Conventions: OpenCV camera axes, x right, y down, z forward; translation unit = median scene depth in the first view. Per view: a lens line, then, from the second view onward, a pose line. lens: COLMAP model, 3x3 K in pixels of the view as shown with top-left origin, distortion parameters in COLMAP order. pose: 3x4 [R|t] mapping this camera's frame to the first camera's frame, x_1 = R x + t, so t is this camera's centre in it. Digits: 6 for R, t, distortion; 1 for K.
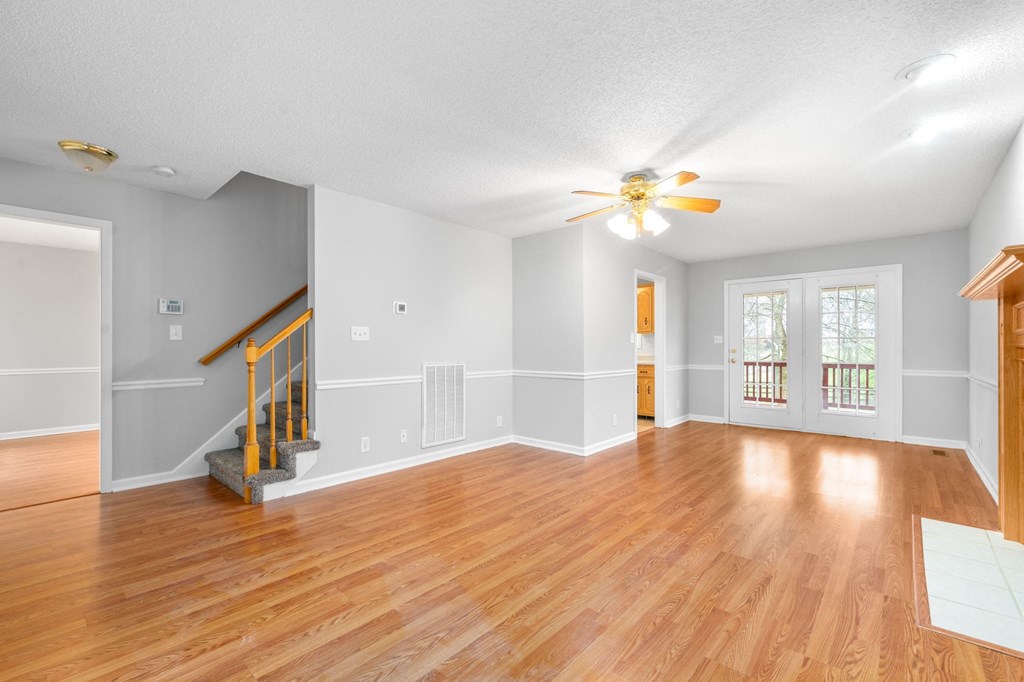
lens RADIAL K [[436.5, 0, 510.5], [0, 436.5, 345.7], [0, 0, 1]] dist [0.000163, 0.000027]
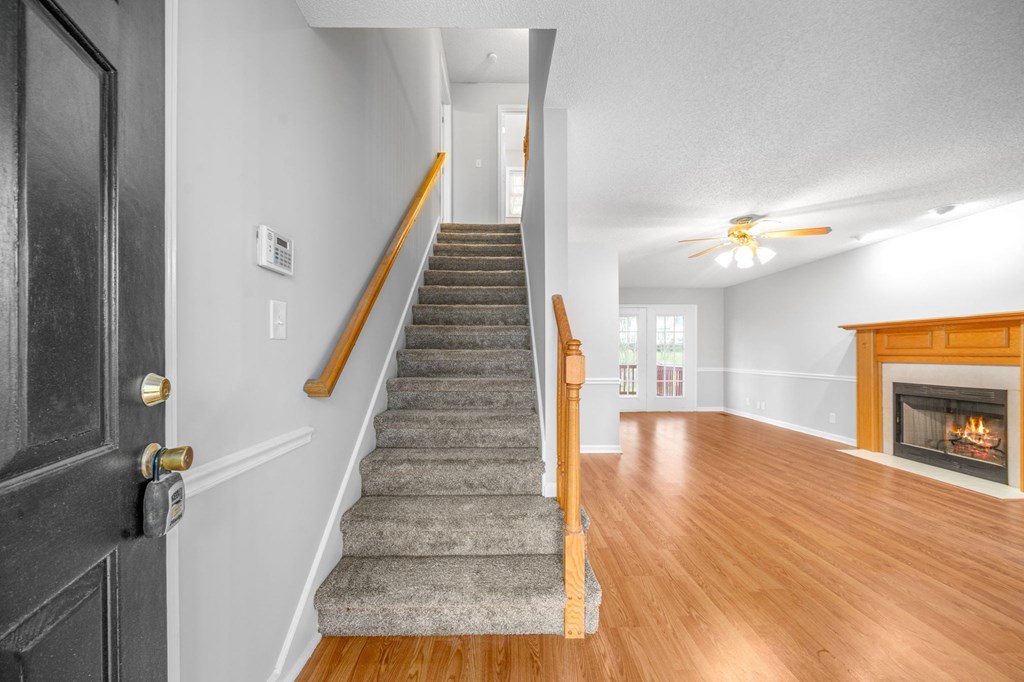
lens RADIAL K [[376.0, 0, 508.8], [0, 376.0, 353.6], [0, 0, 1]] dist [-0.000866, -0.000103]
pose [[0.731678, 0.000625, 0.681651, -0.830106], [-0.003085, 0.999992, 0.002394, -0.001409], [-0.681644, -0.003855, 0.731674, 0.594874]]
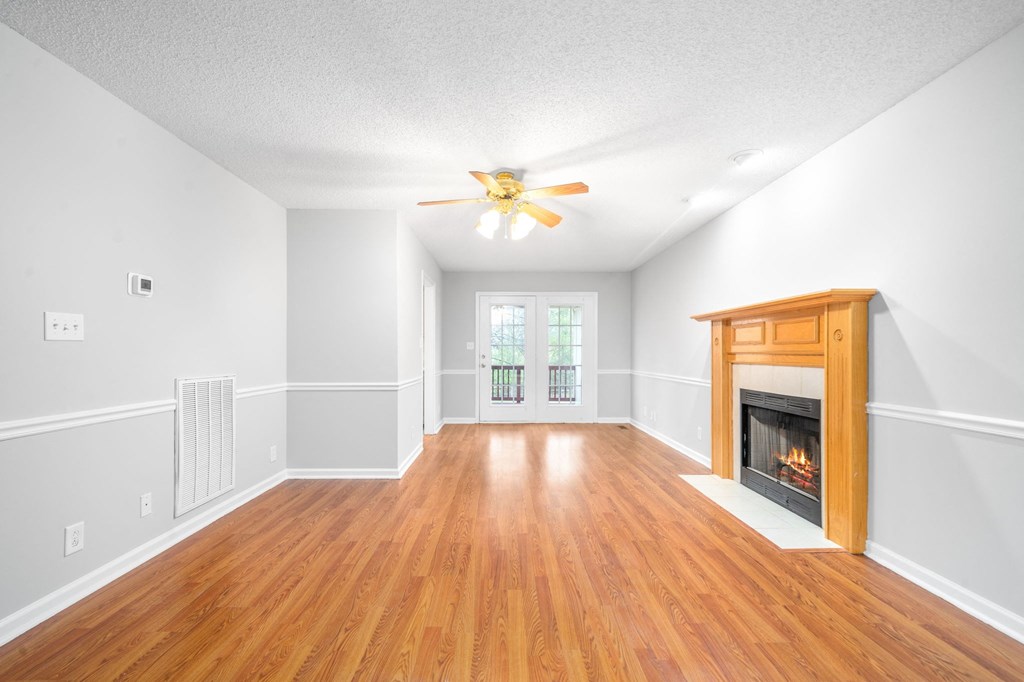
lens RADIAL K [[431.9, 0, 507.5], [0, 431.9, 351.4], [0, 0, 1]] dist [-0.000750, -0.000075]
pose [[0.735760, 0.003669, 0.677232, -0.303748], [-0.004091, 0.999991, -0.000973, 0.000453], [-0.677230, -0.002055, 0.735769, 0.266903]]
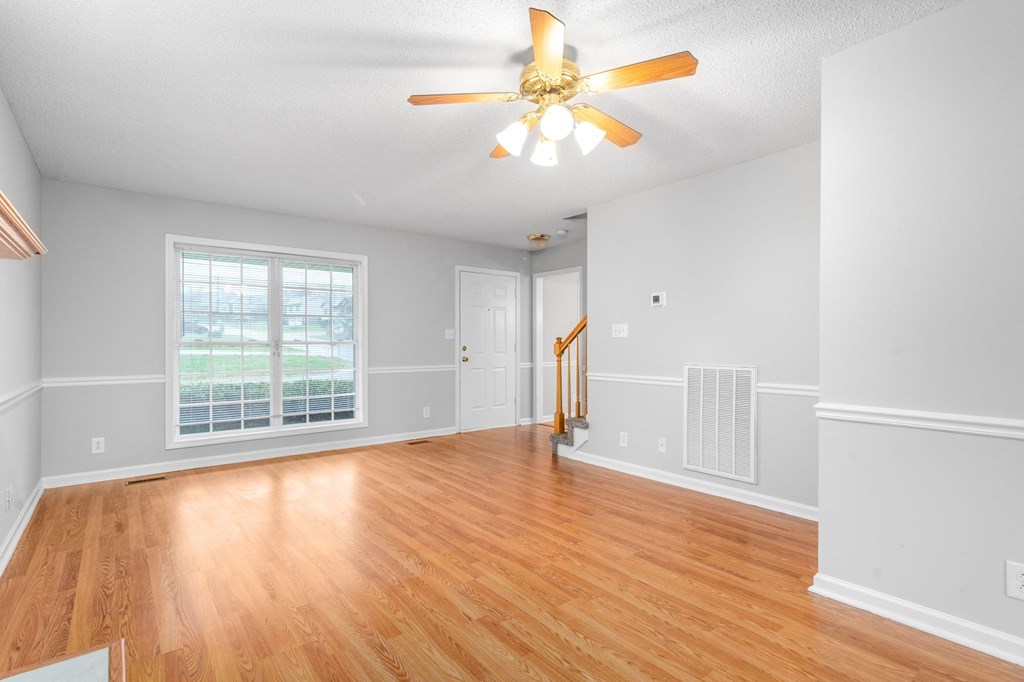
lens RADIAL K [[499.1, 0, 502.5], [0, 499.1, 344.9], [0, 0, 1]] dist [0.003366, 0.000118]
pose [[-0.178685, 0.003063, -0.983902, 0.863706], [0.004203, 0.999988, 0.002350, 0.002263], [0.983897, -0.003715, -0.178695, 0.935380]]
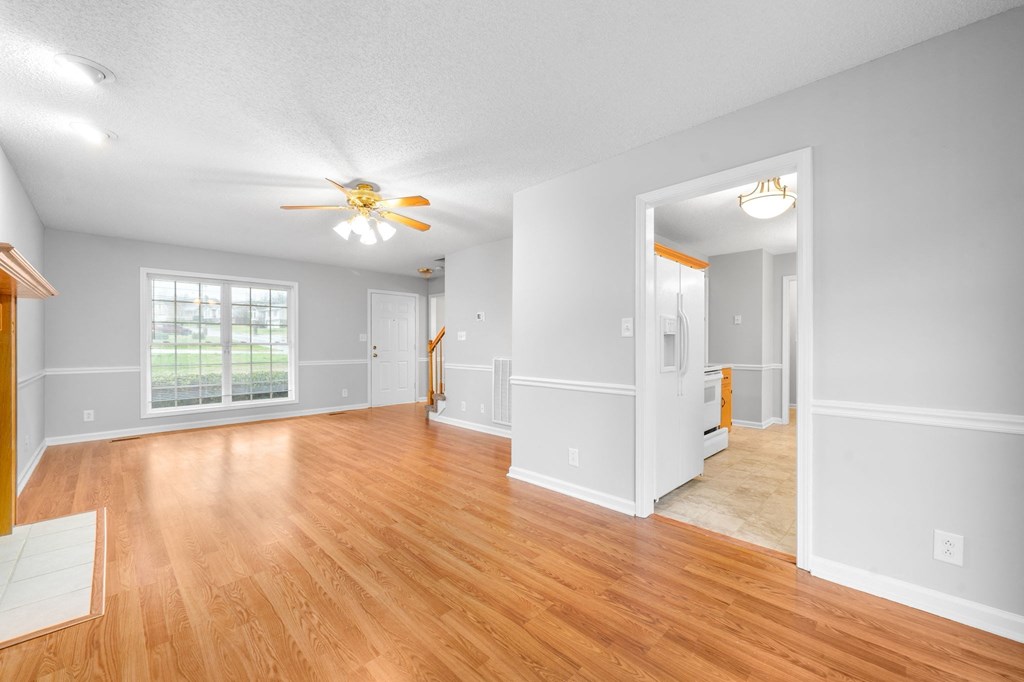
lens RADIAL K [[409.4, 0, 503.4], [0, 409.4, 347.3], [0, 0, 1]] dist [-0.000599, -0.000267]
pose [[-0.065325, 0.008220, -0.997830, 1.134121], [0.003720, 0.999961, 0.007994, 0.002176], [0.997857, -0.003190, -0.065353, 1.245853]]
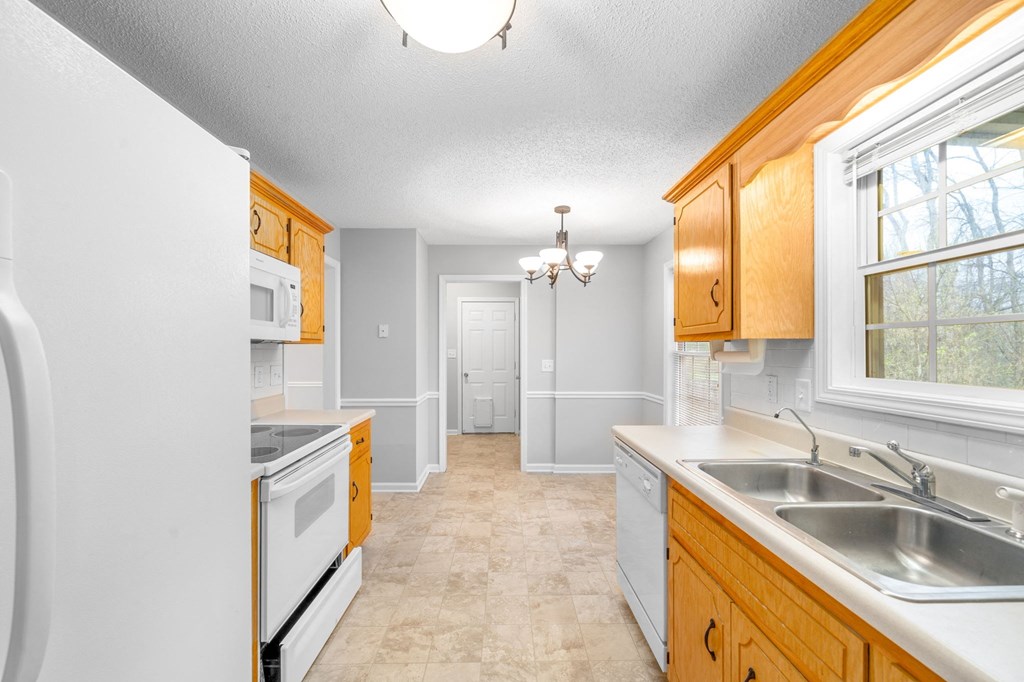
lens RADIAL K [[400.8, 0, 512.9], [0, 400.8, 347.7], [0, 0, 1]] dist [0.000128, 0.000093]
pose [[0.683031, -0.001159, -0.730388, 0.494220], [0.002347, 0.999997, 0.000607, -0.042047], [0.730386, -0.002129, 0.683032, 1.574942]]
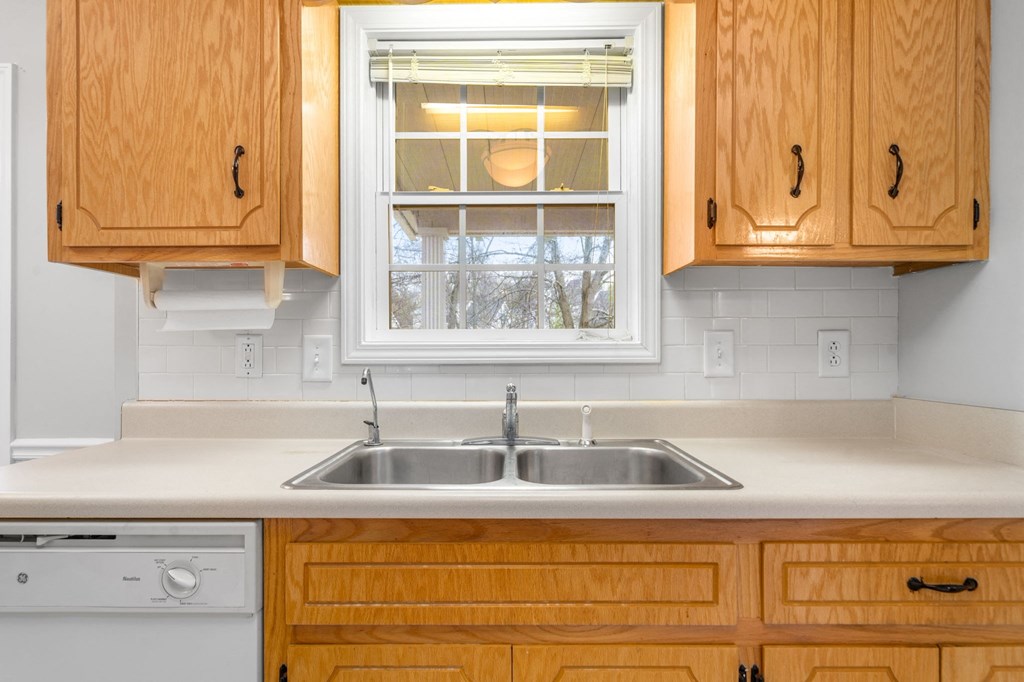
lens RADIAL K [[574.2, 0, 512.0], [0, 574.2, 341.0], [0, 0, 1]] dist [0.001679, 0.000205]
pose [[0.755266, 0.006187, 0.655389, 0.228767], [-0.000233, 0.999958, -0.009172, 0.000079], [-0.655419, 0.006775, 0.755235, 1.680738]]
